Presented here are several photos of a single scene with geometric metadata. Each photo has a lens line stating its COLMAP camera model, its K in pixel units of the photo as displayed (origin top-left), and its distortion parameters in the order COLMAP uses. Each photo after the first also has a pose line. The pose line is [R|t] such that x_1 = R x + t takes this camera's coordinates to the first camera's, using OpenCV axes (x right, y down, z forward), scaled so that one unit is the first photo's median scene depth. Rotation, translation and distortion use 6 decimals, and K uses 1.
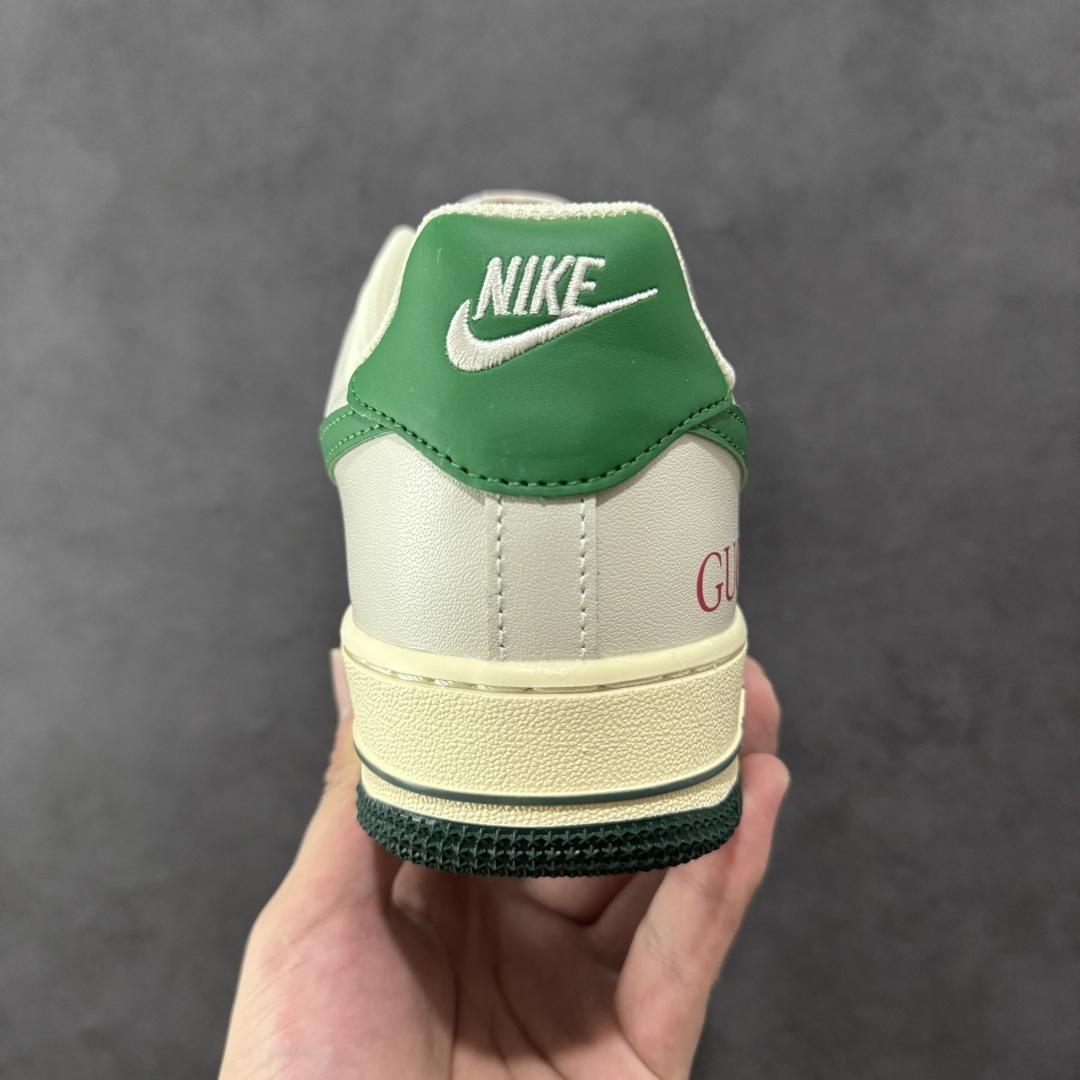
lens RADIAL K [[999.3, 0, 540.0], [0, 999.3, 540.0], [0, 0, 1]] dist [-0.004401, -0.013683]
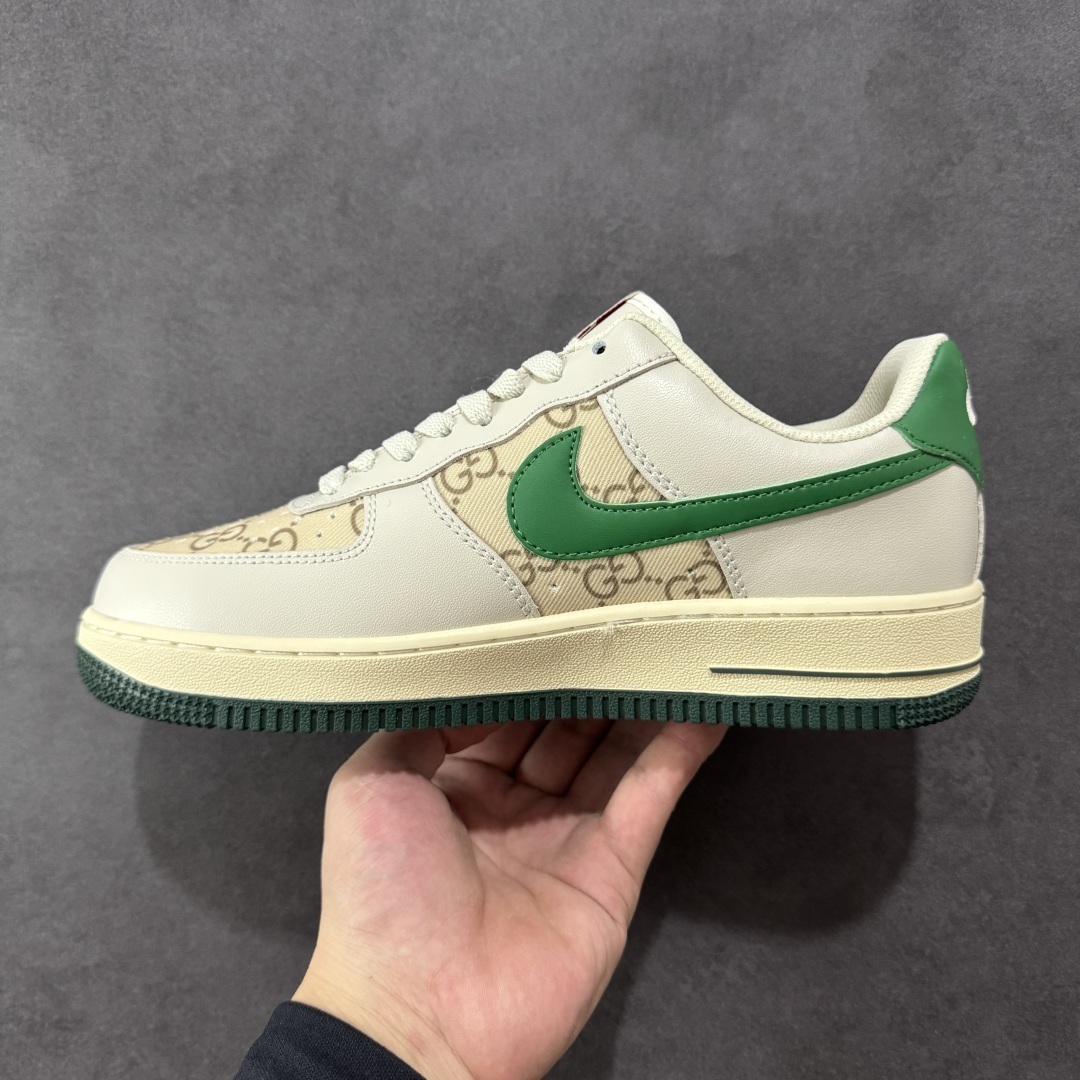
lens RADIAL K [[999.3, 0, 540.0], [0, 999.3, 540.0], [0, 0, 1]] dist [-0.004401, -0.013683]
pose [[0.999573, 0.025574, 0.014162, -0.001269], [-0.024935, 0.998737, -0.043614, -0.007098], [-0.015260, 0.043242, 0.998948, 0.098287]]
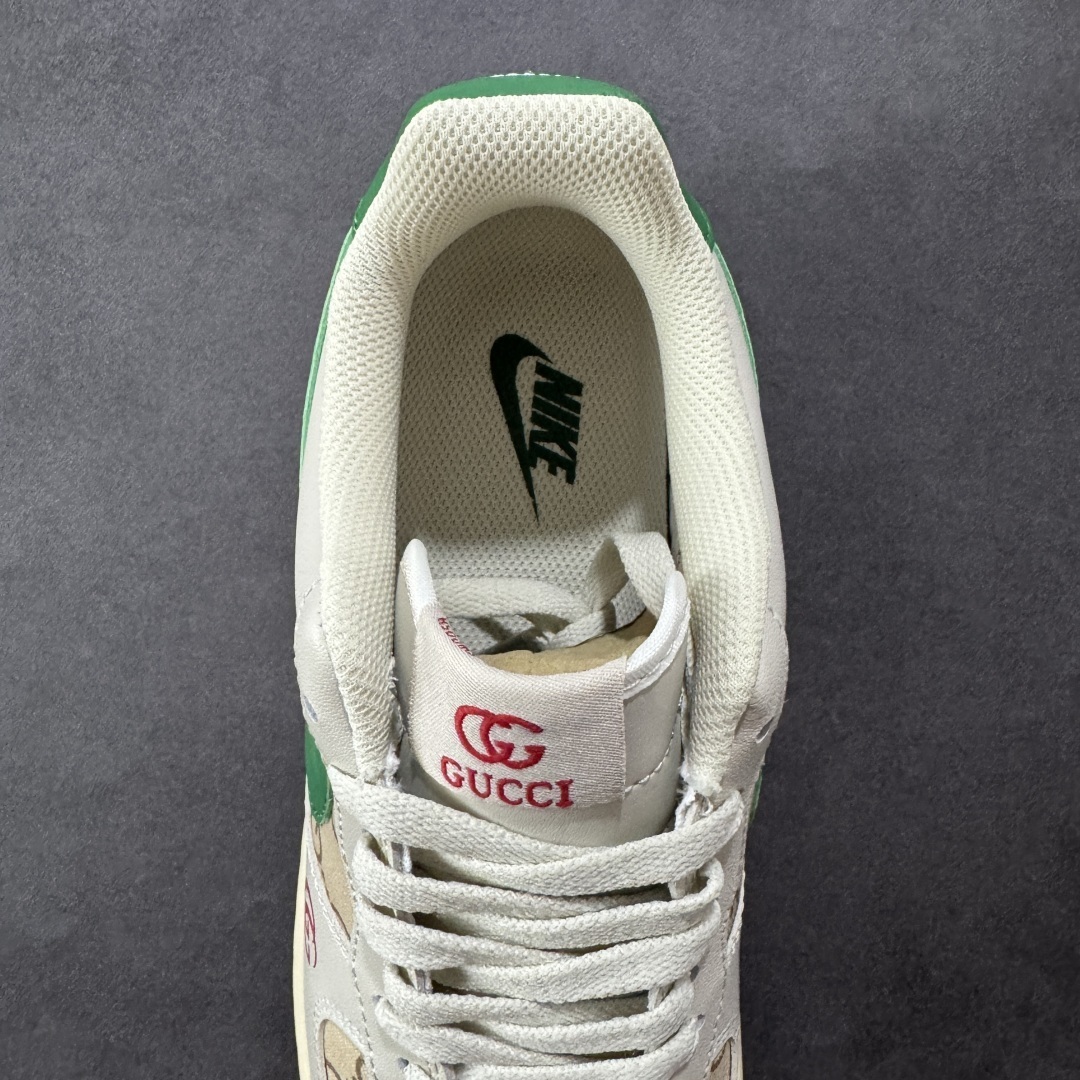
lens RADIAL K [[1074.8, 0, 496.1], [0, 1074.8, 540.5], [0, 0, 1]] dist [-0.182000, 0.001556]
pose [[0.999119, 0.035465, -0.022454, -0.007508], [-0.036718, 0.997638, -0.058051, -0.025133], [0.020343, 0.058825, 0.998061, 0.366710]]
